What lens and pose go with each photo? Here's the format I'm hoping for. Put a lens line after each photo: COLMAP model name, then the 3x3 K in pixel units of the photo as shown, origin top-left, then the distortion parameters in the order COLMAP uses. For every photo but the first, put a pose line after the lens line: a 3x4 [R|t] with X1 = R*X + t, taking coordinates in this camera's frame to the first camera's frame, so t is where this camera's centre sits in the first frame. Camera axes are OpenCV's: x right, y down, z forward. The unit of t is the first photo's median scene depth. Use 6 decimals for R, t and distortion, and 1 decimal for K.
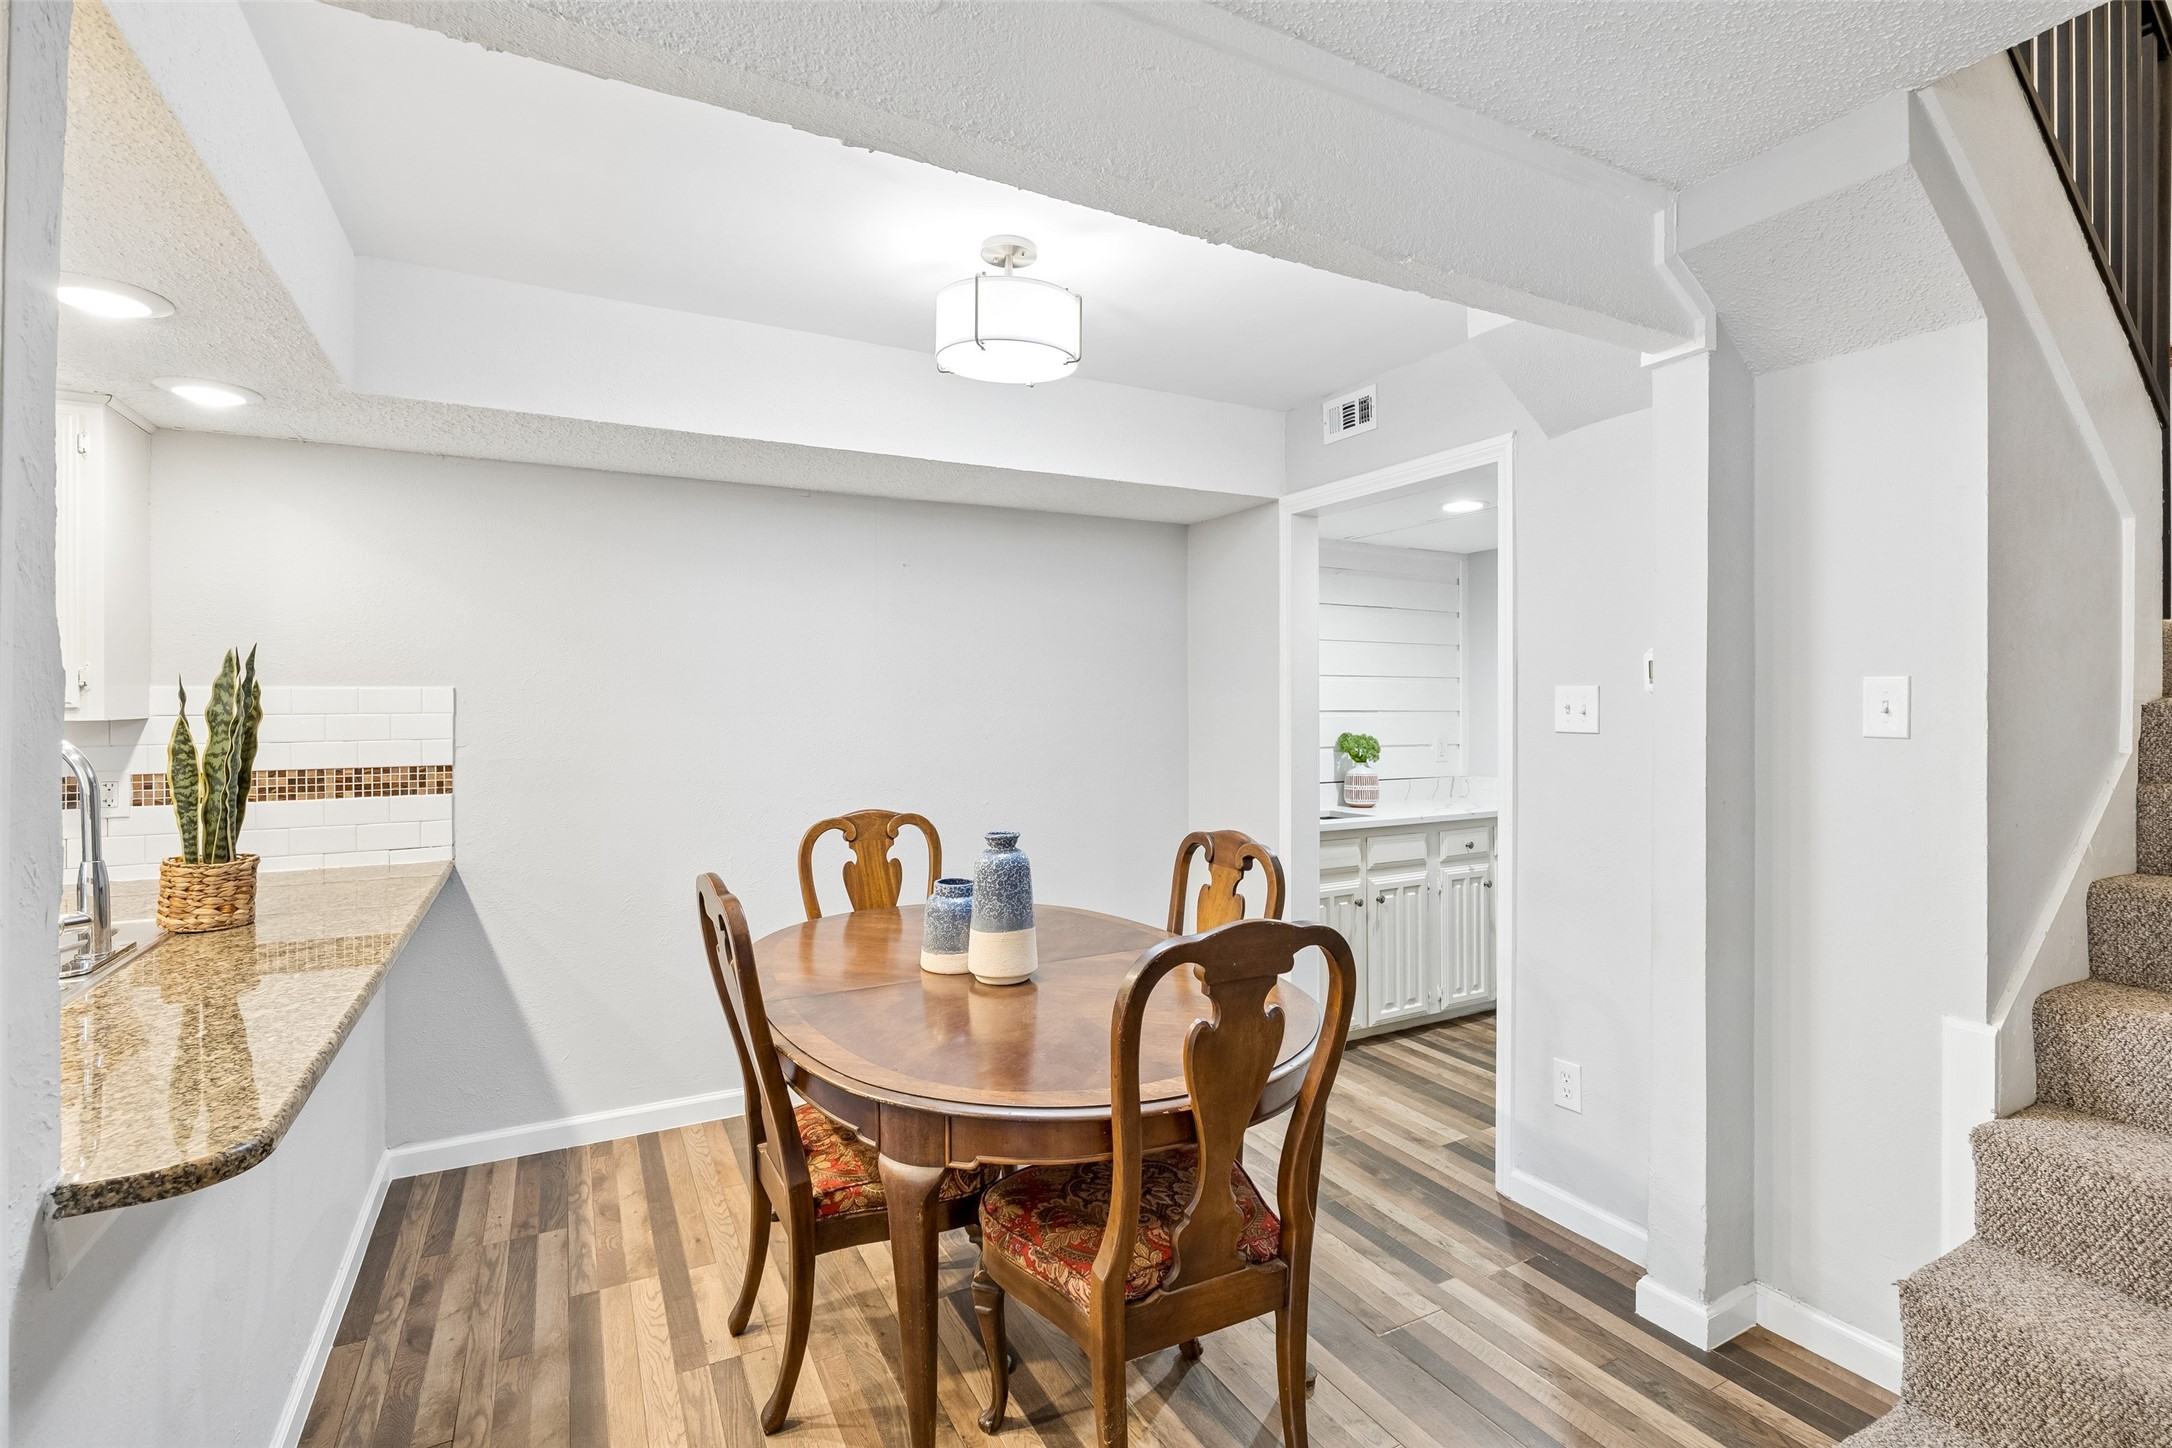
lens RADIAL K [[978.7, 0, 1083.9], [0, 978.7, 709.6], [0, 0, 1]] dist [-0.009156, -0.000296]
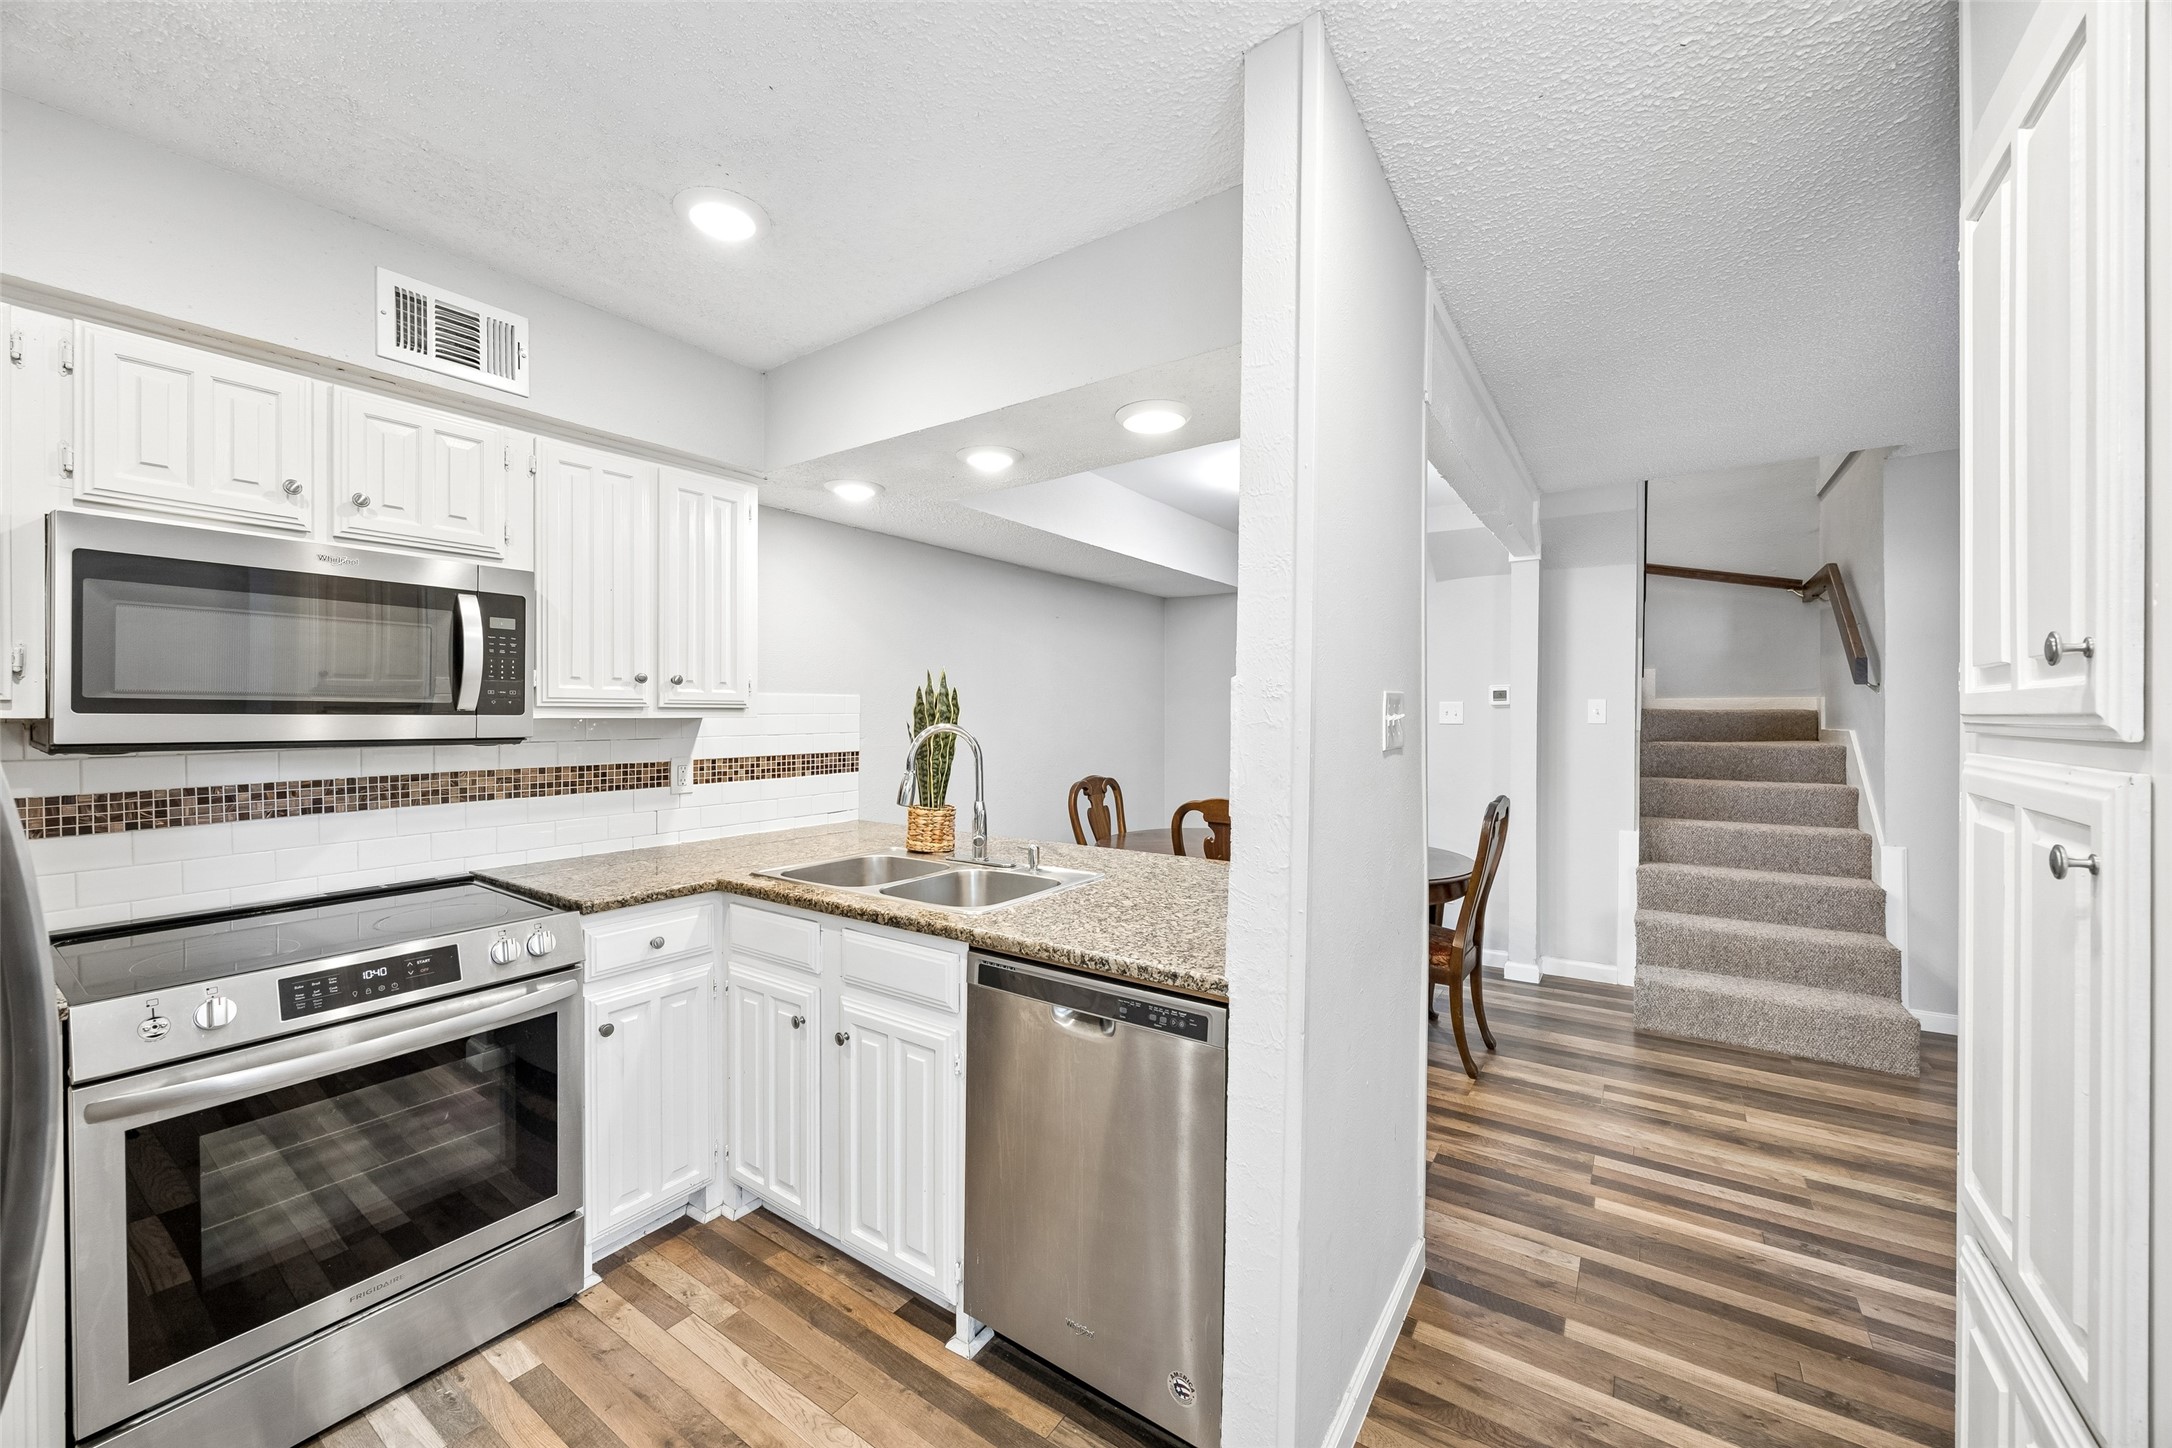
lens RADIAL K [[836.0, 0, 1082.6], [0, 836.0, 717.1], [0, 0, 1]] dist [-0.002289, -0.000274]
pose [[0.886280, 0.000372, 0.463150, -1.220665], [-0.000200, 1.000000, -0.000421, 0.011703], [-0.463150, 0.000280, 0.886280, -0.272374]]
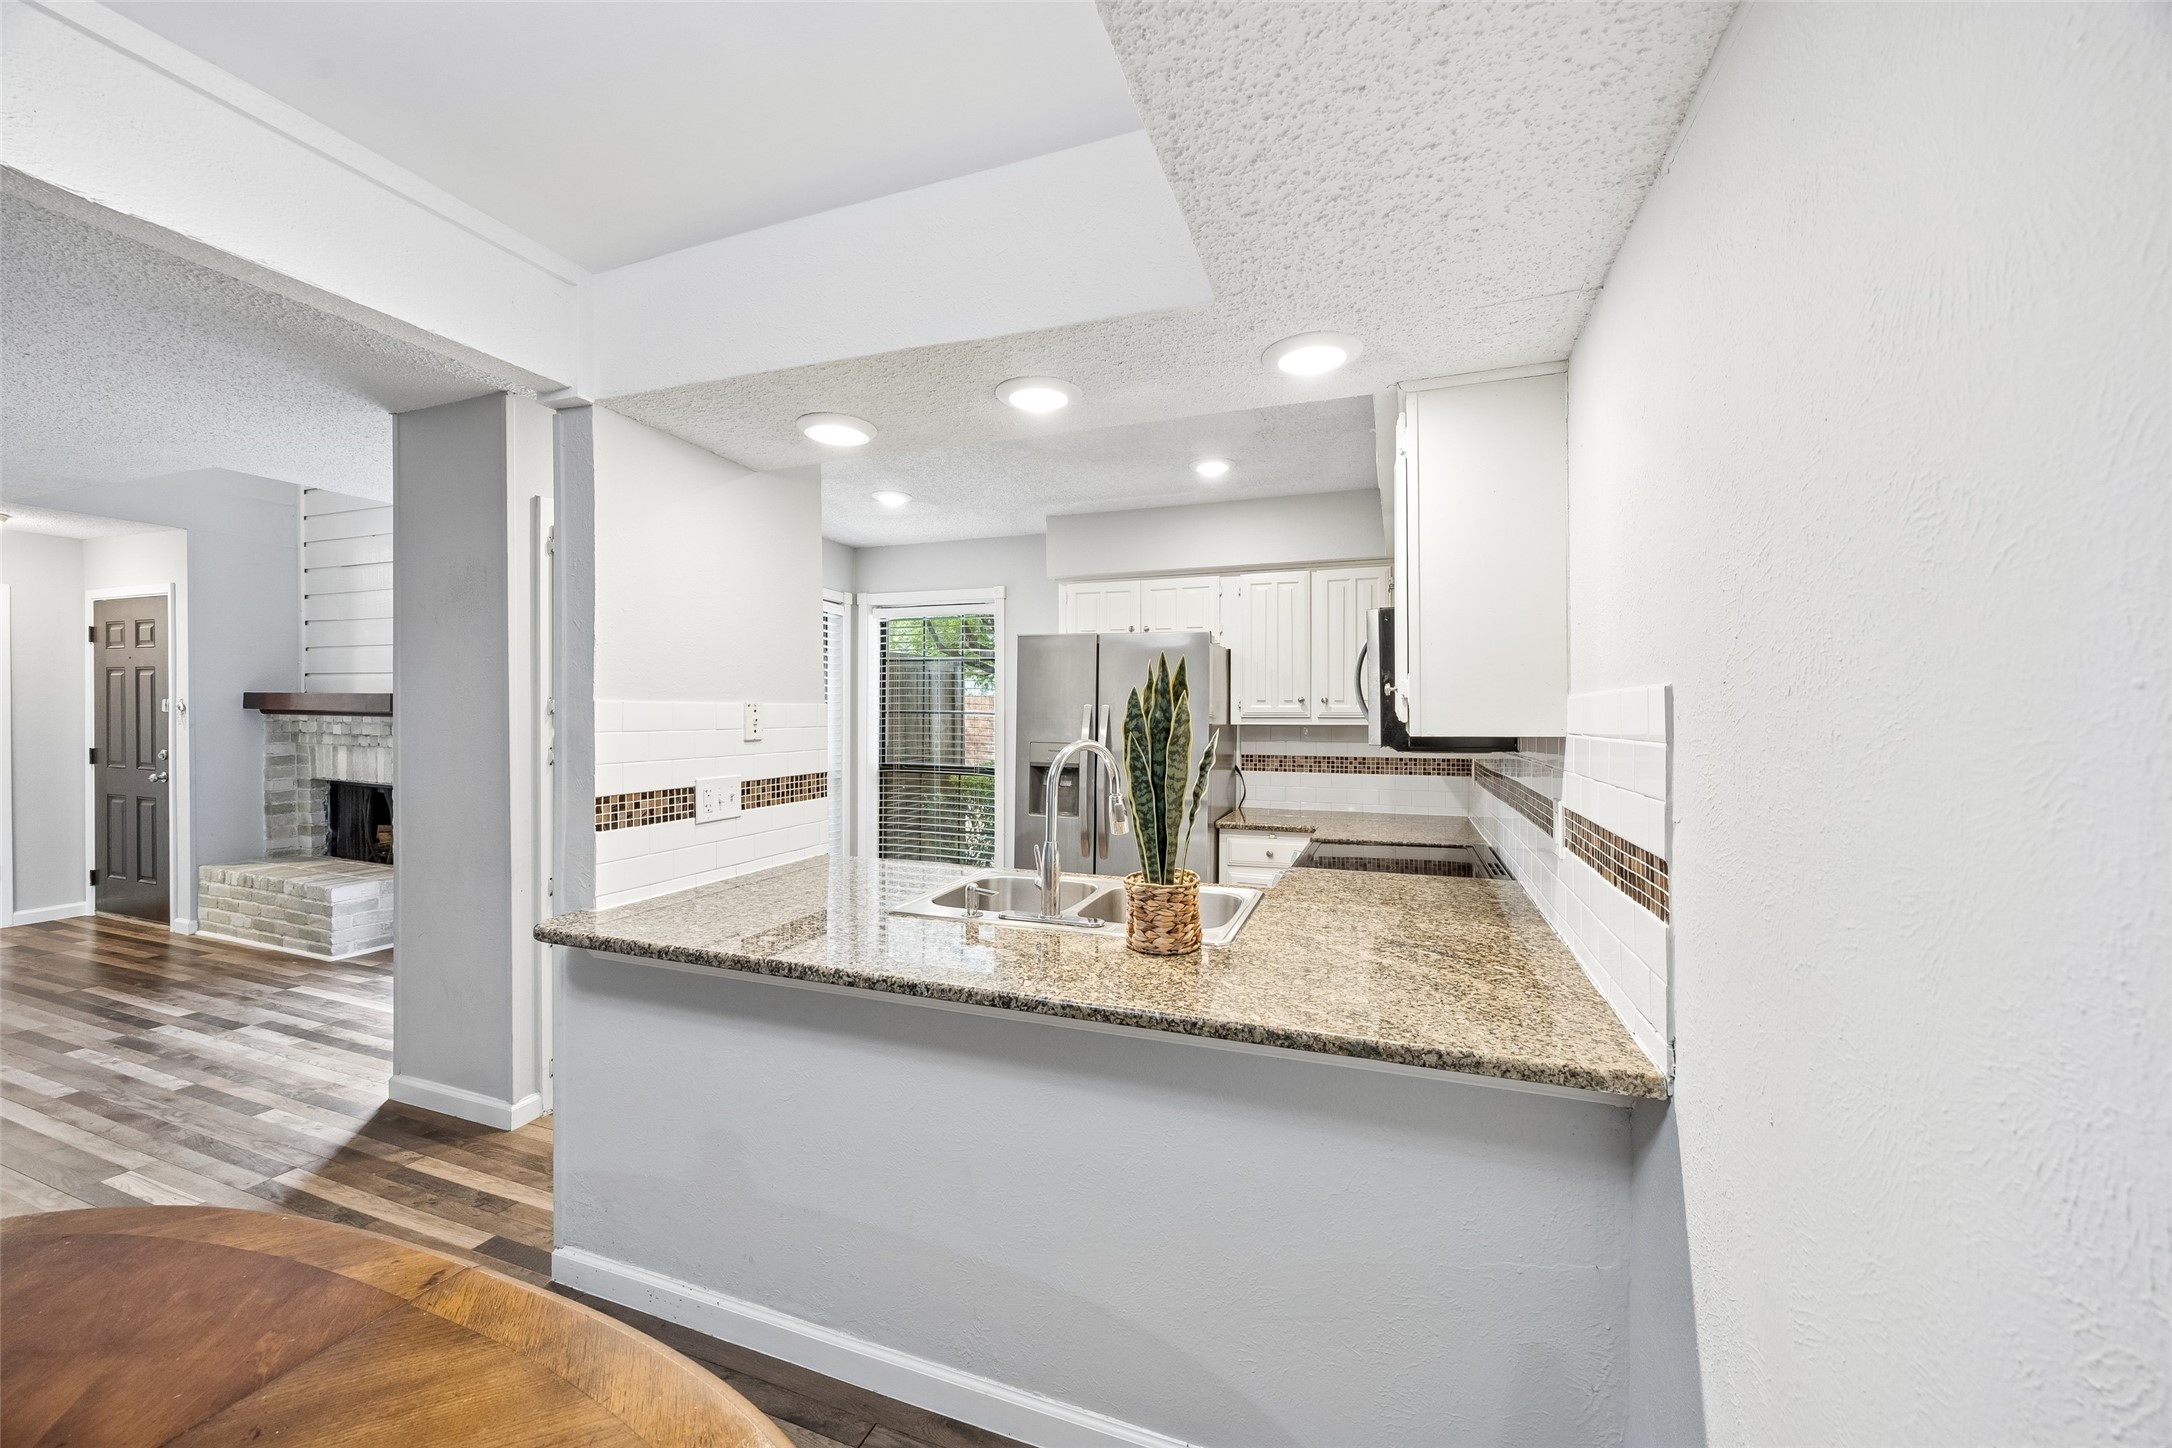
lens RADIAL K [[831.3, 0, 1073.4], [0, 831.3, 716.8], [0, 0, 1]] dist [-0.001144, 0.000082]
pose [[-0.752531, -0.000074, -0.658557, -0.264136], [-0.006952, 0.999945, 0.007831, -0.011798], [0.658521, 0.010471, -0.752490, 1.471267]]
